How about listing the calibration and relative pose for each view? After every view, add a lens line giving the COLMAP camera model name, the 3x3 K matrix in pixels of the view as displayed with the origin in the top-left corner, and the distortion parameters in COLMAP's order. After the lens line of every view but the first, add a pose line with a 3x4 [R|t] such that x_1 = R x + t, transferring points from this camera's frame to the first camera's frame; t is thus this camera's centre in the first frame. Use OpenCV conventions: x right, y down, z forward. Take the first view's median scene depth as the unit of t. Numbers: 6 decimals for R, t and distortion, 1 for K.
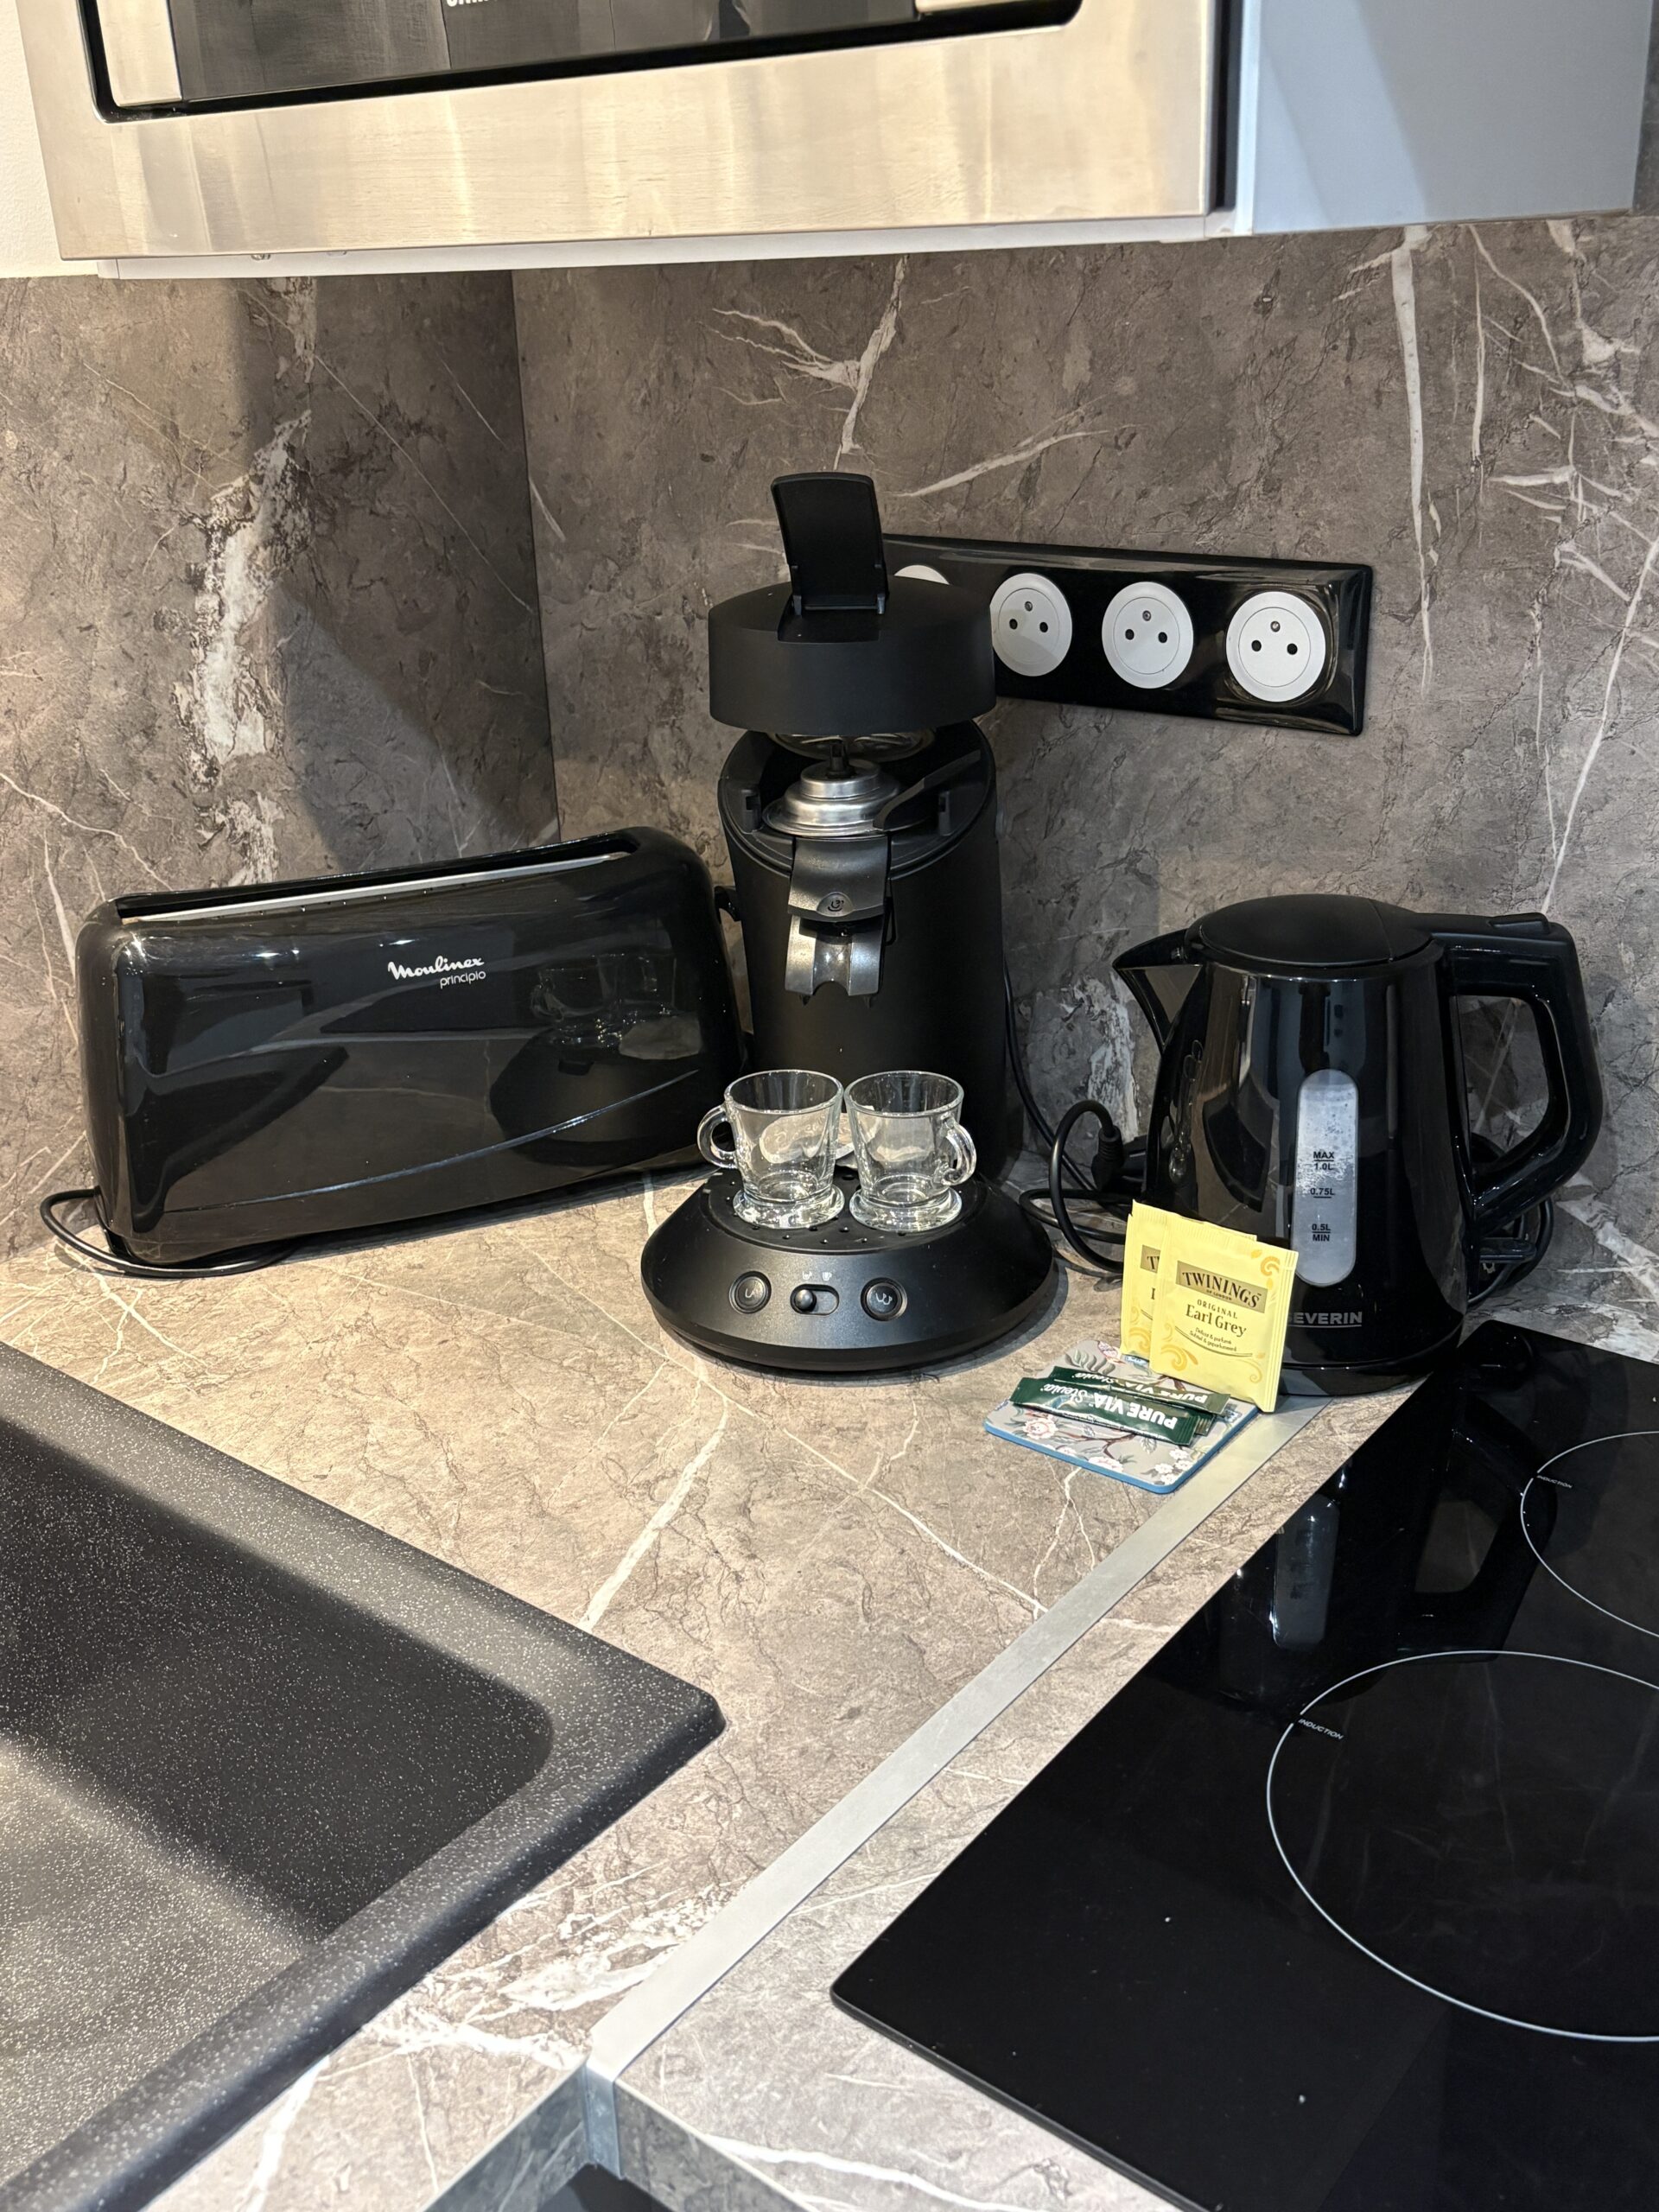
lens RADIAL K [[2093.9, 0, 835.5], [0, 2093.9, 1114.4], [0, 0, 1]] dist [-0.035115, 0.000000]
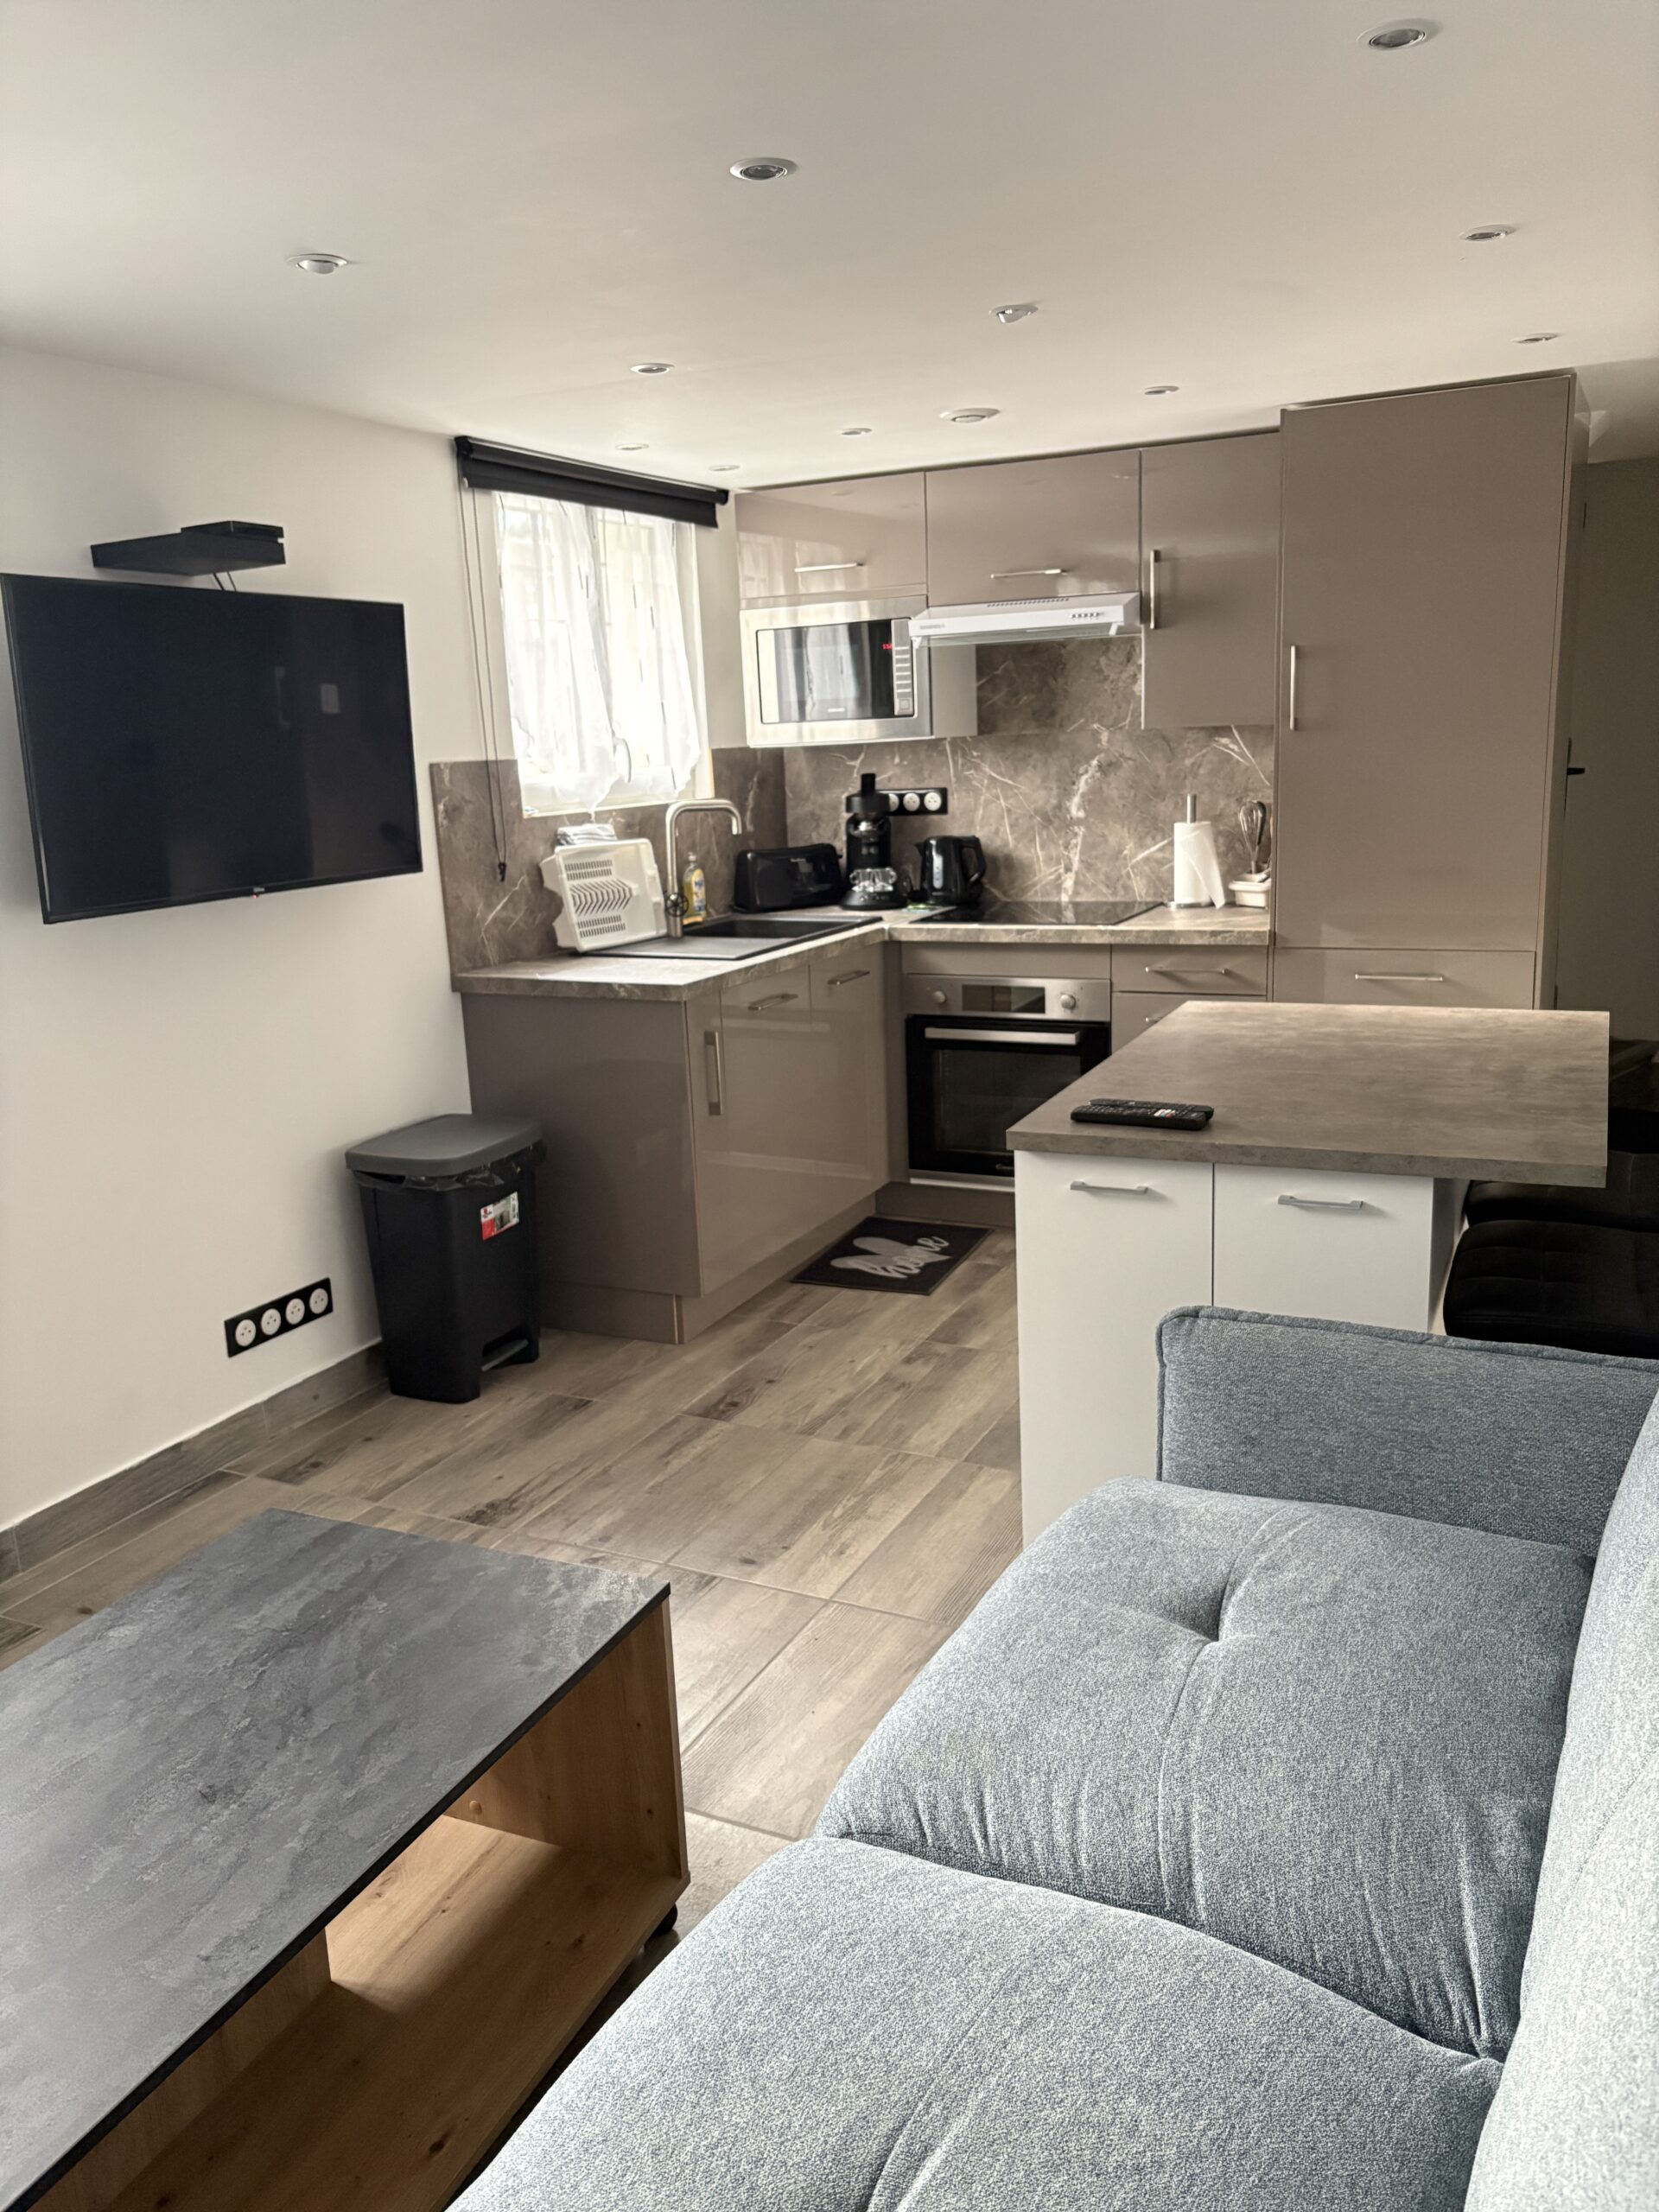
lens RADIAL K [[1651.5, 0, 829.9], [0, 1651.5, 1107.6], [0, 0, 1]] dist [0.008260, -0.000912]
pose [[0.981386, -0.062434, 0.181614, -1.062472], [0.092672, 0.982247, -0.163101, 1.476002], [-0.168207, 0.176896, 0.969750, -3.639111]]
